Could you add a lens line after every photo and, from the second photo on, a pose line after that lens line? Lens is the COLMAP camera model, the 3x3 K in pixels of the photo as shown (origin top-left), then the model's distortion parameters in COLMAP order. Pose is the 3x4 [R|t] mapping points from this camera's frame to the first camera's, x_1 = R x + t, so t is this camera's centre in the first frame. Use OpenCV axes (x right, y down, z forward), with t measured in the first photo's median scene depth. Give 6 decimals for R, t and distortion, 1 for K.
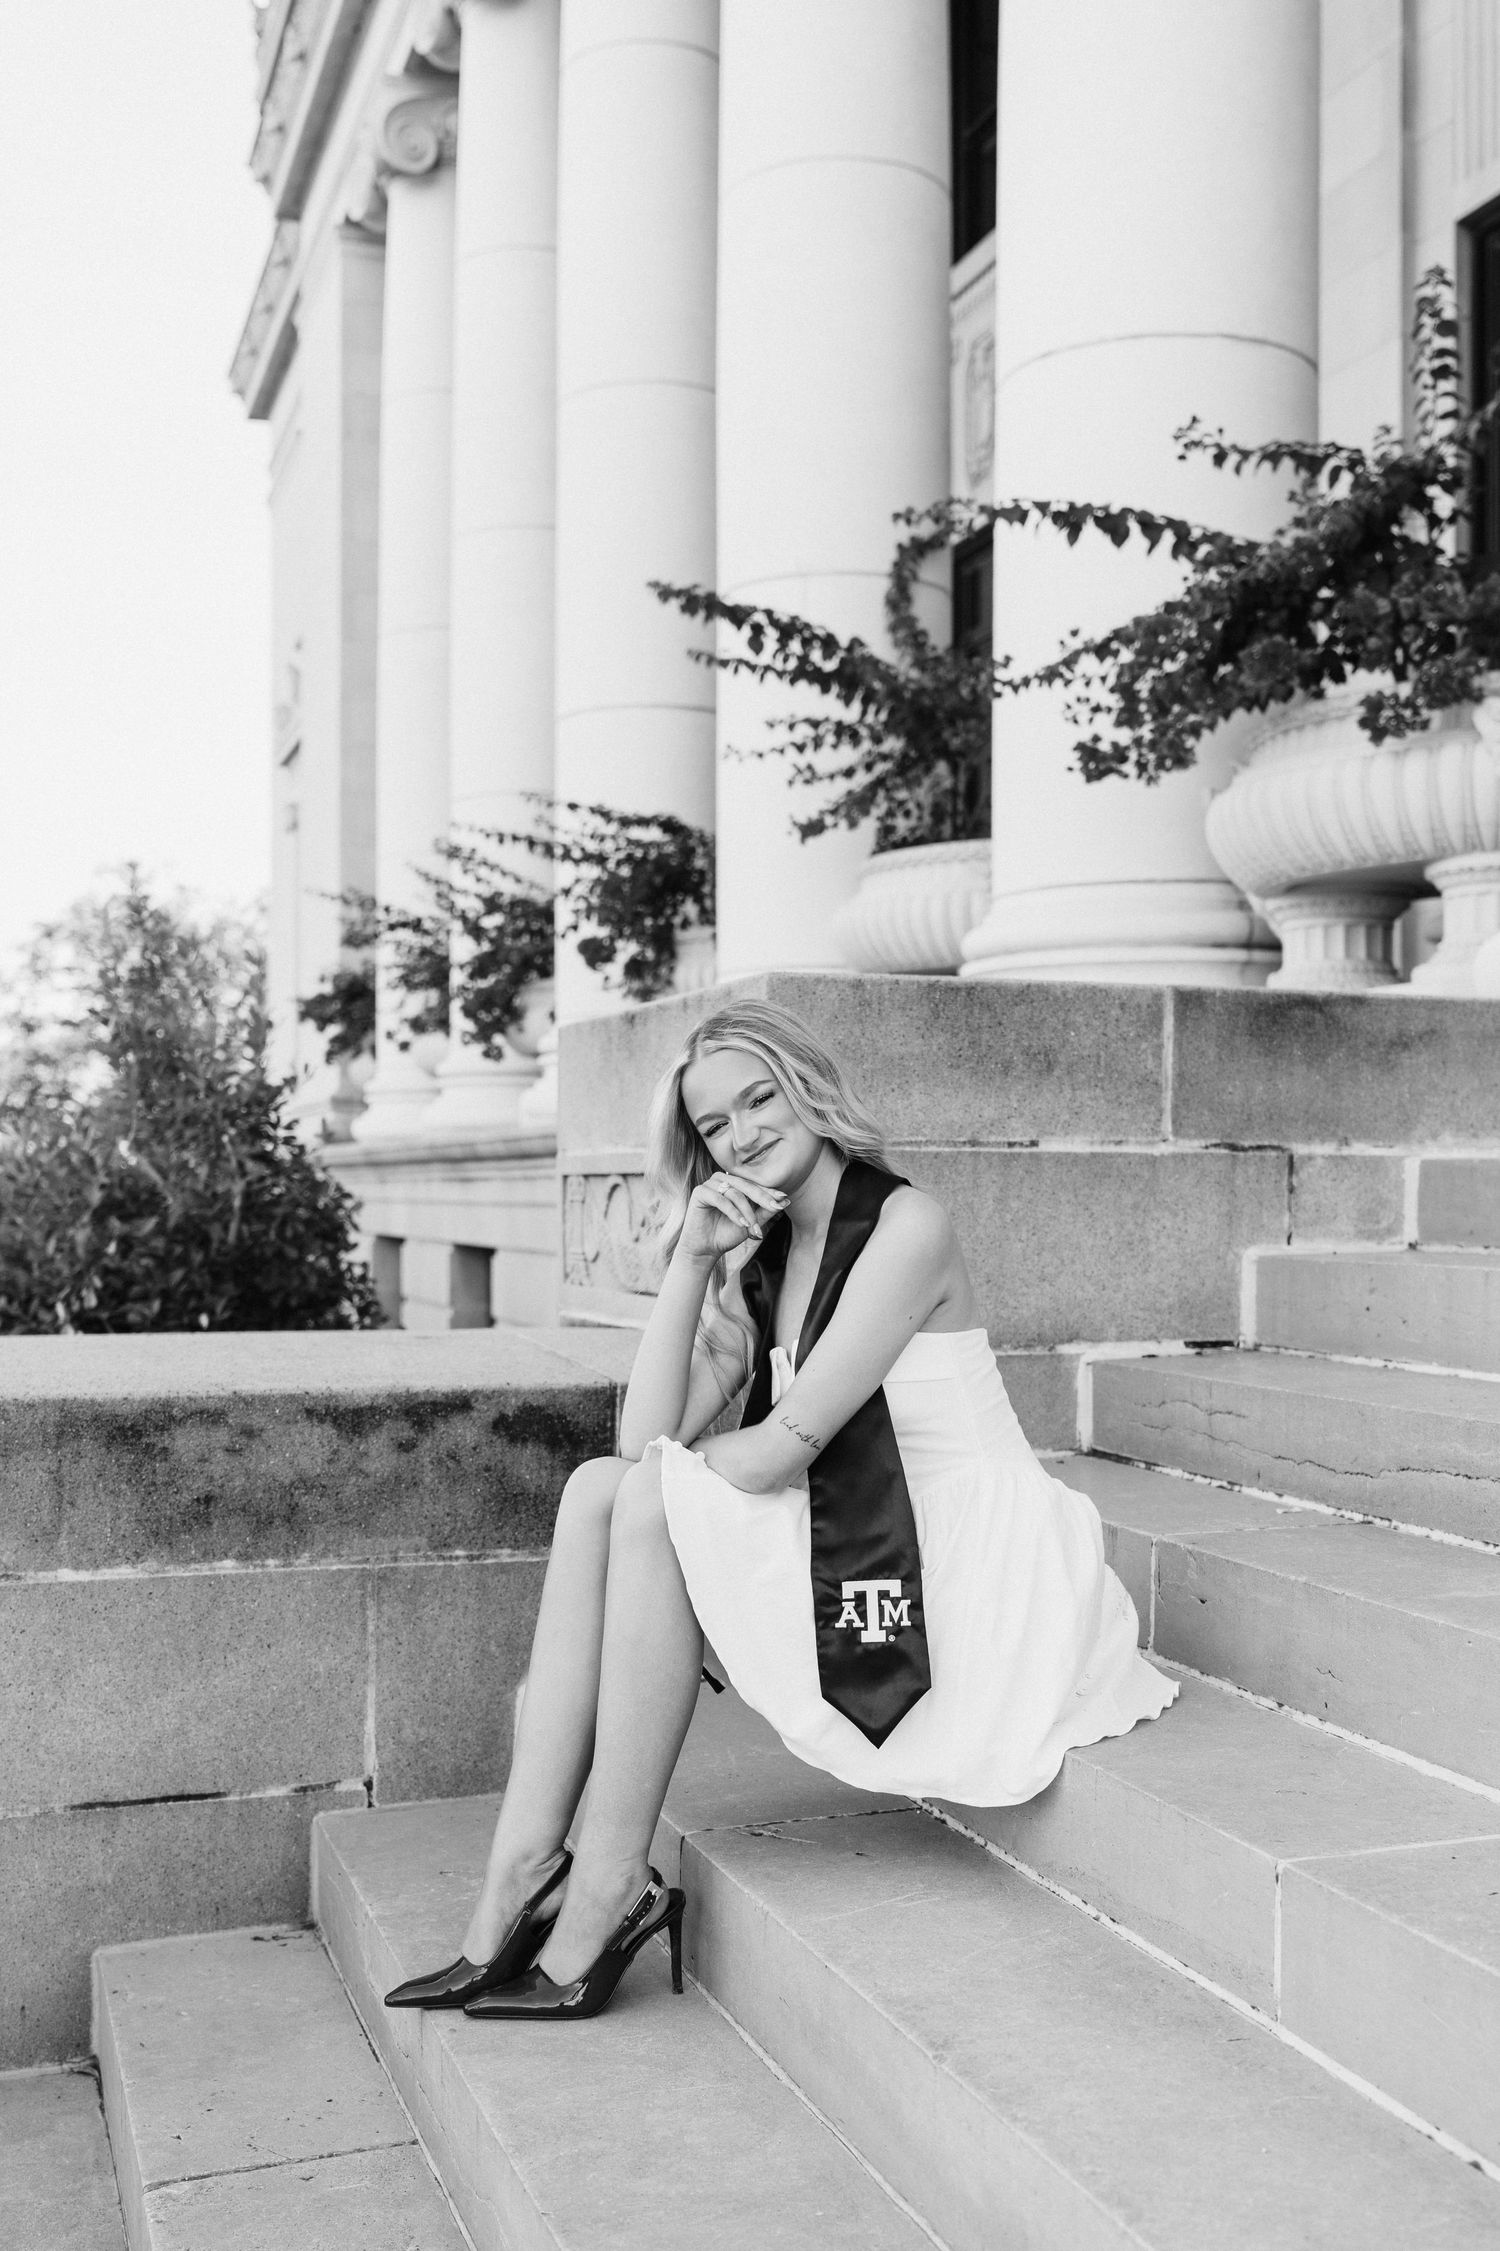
lens RADIAL K [[2365.3, 0, 765.0], [0, 2365.3, 1152.7], [0, 0, 1]] dist [-0.001399, 0.001515]
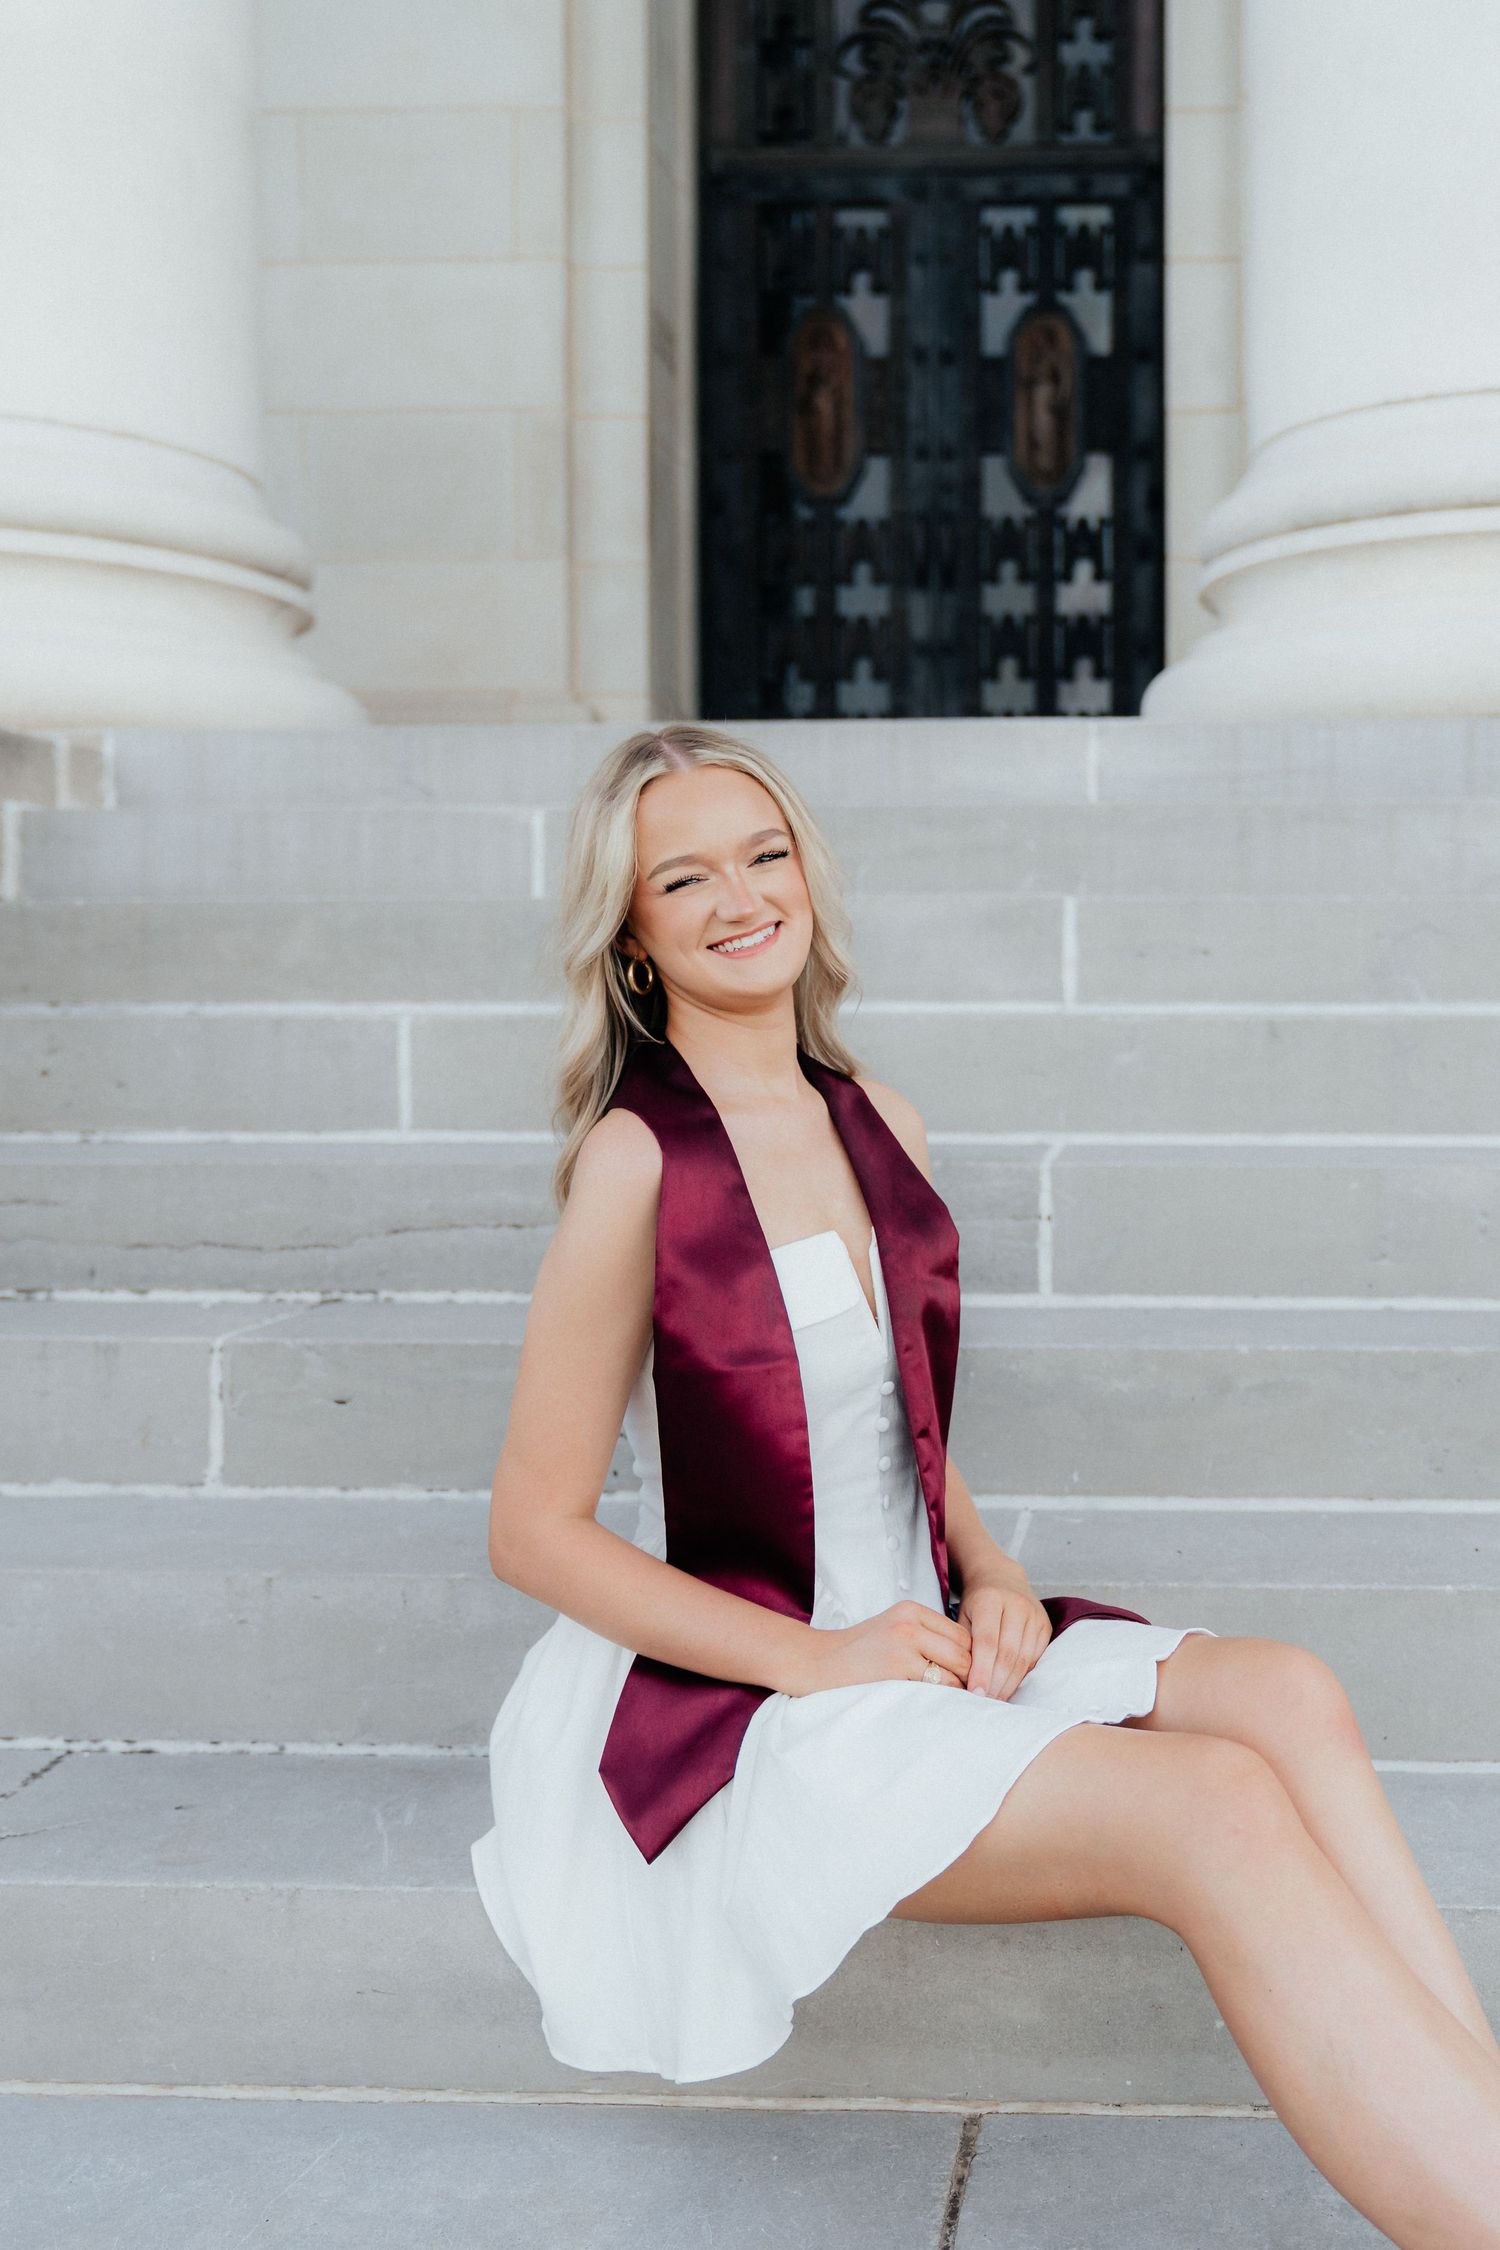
lens RADIAL K [[2395.8, 0, 1062.8], [0, 2395.8, 1091.4], [0, 0, 1]] dist [0.006126, -0.017268]
pose [[0.367844, -0.026755, 0.929503, -0.350092], [-0.011902, 0.999369, 0.033476, 0.036284], [-0.929811, -0.023377, 0.367293, 0.330020]]
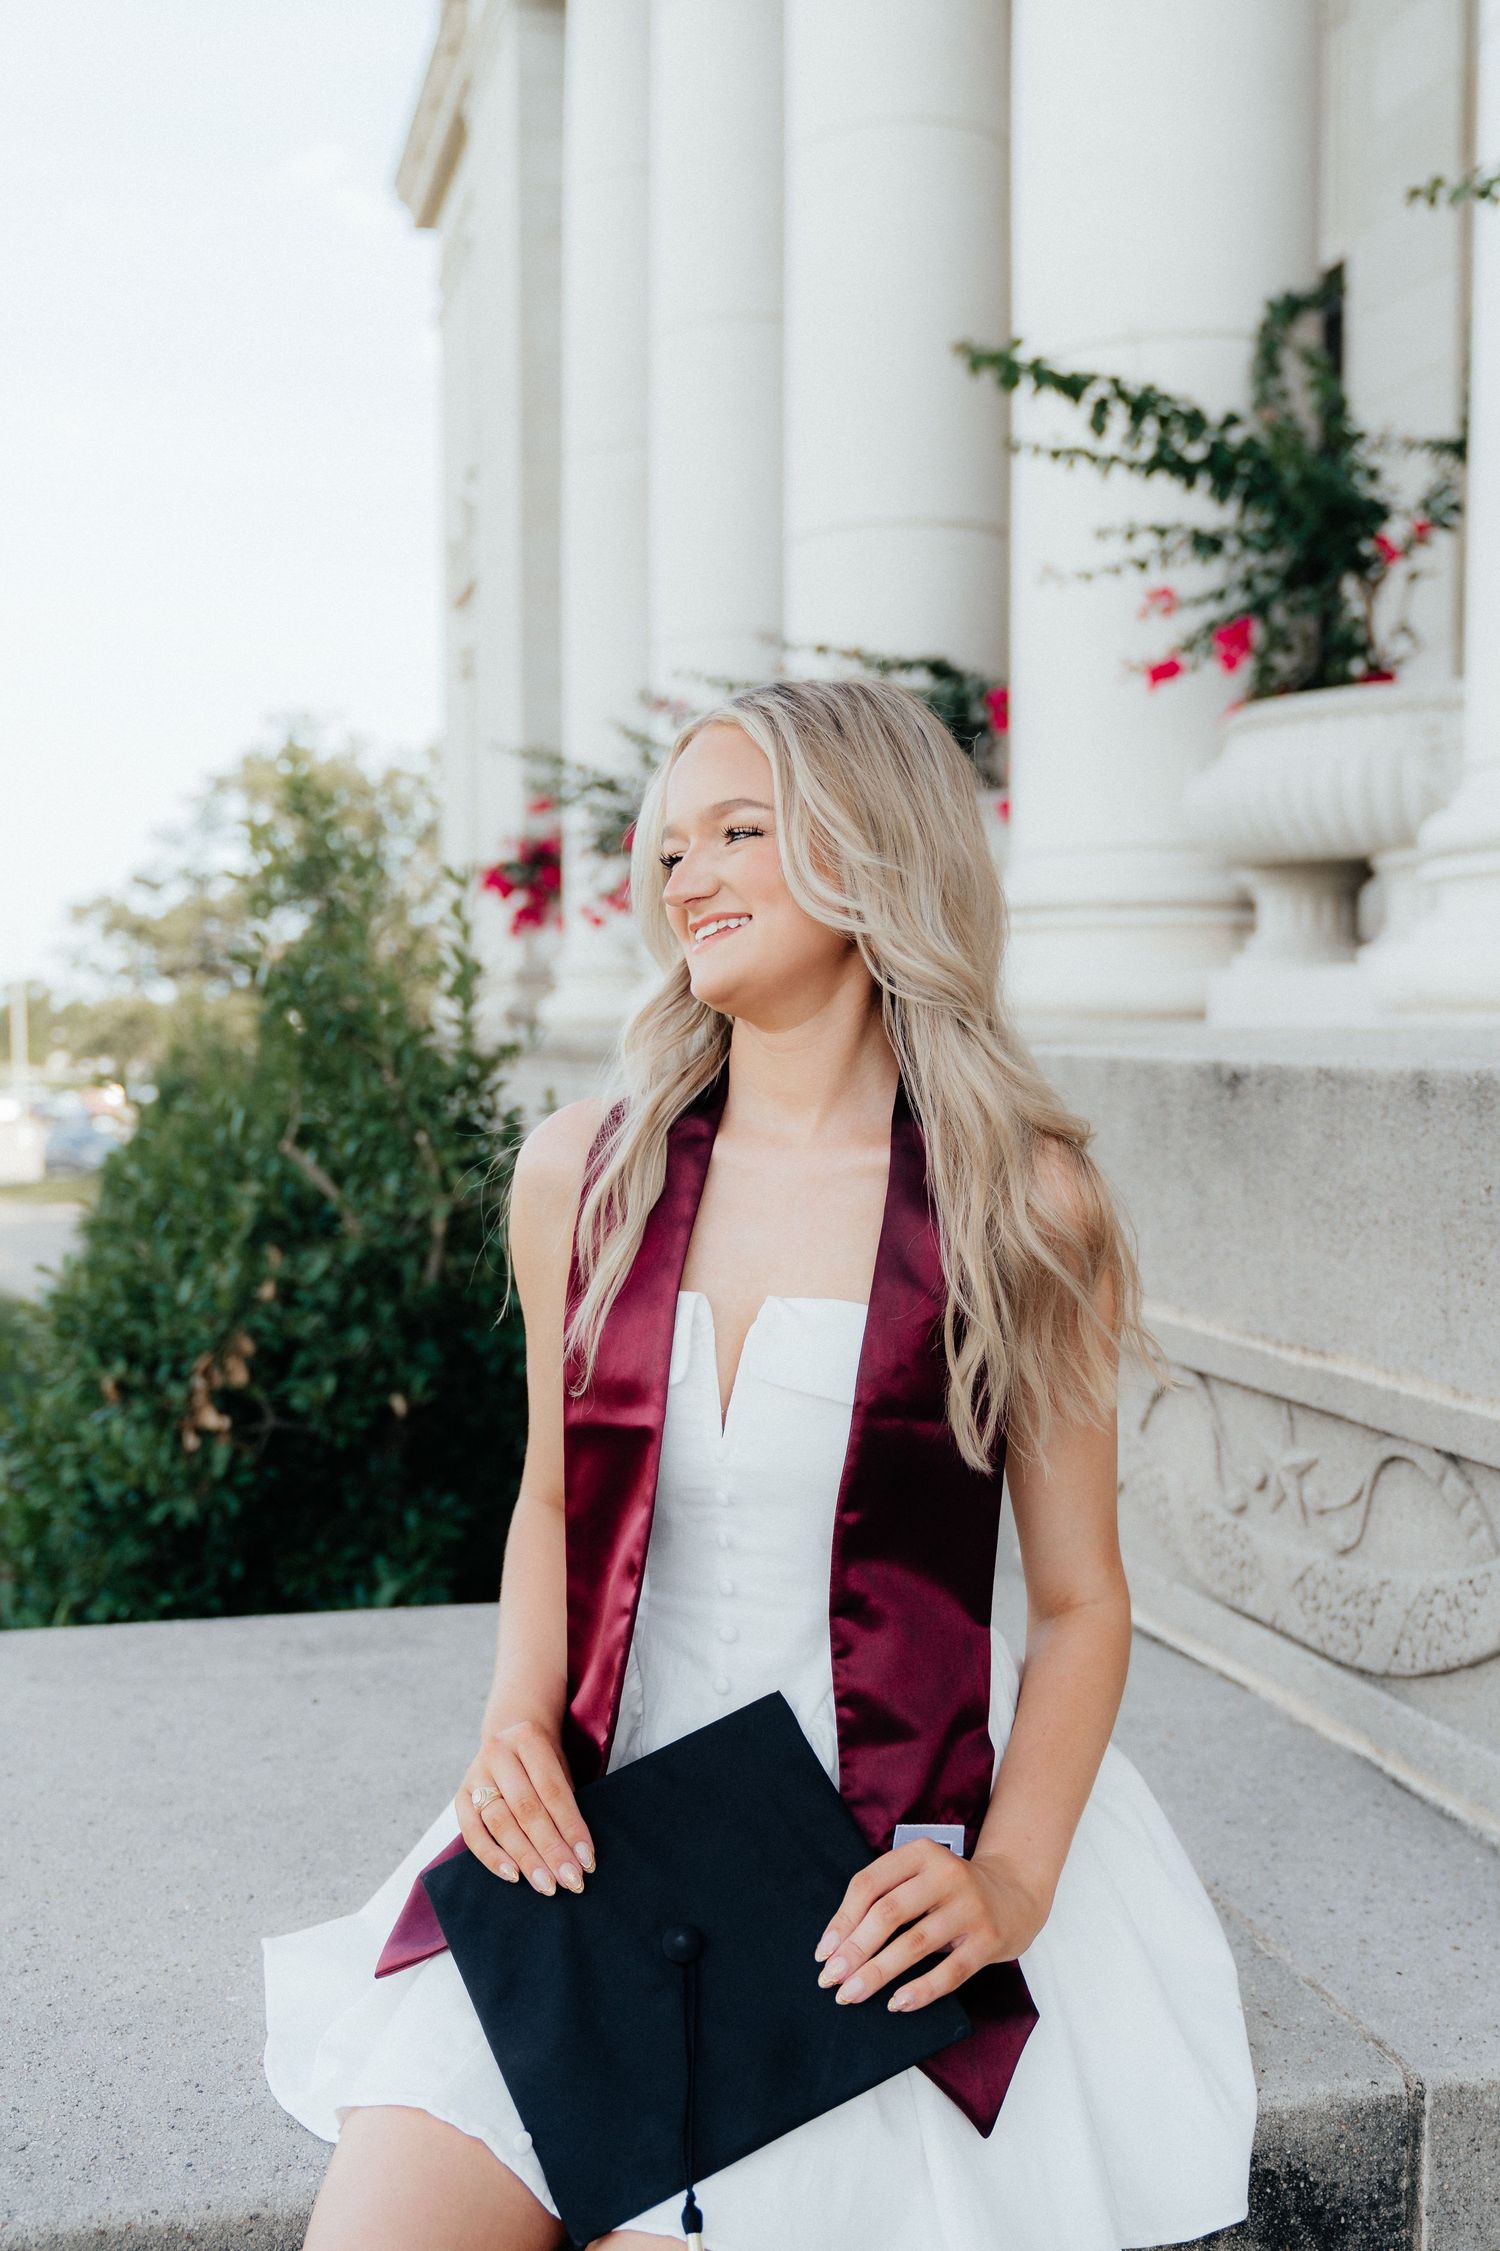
lens RADIAL K [[2366.4, 0, 658.3], [0, 2366.4, 1158.1], [0, 0, 1]] dist [-0.003787, -0.001157]
pose [[0.993519, 0.002902, -0.113629, -0.133047], [0.004949, 0.997621, 0.068753, -0.082545], [0.113558, -0.068870, 0.991141, 0.525856]]
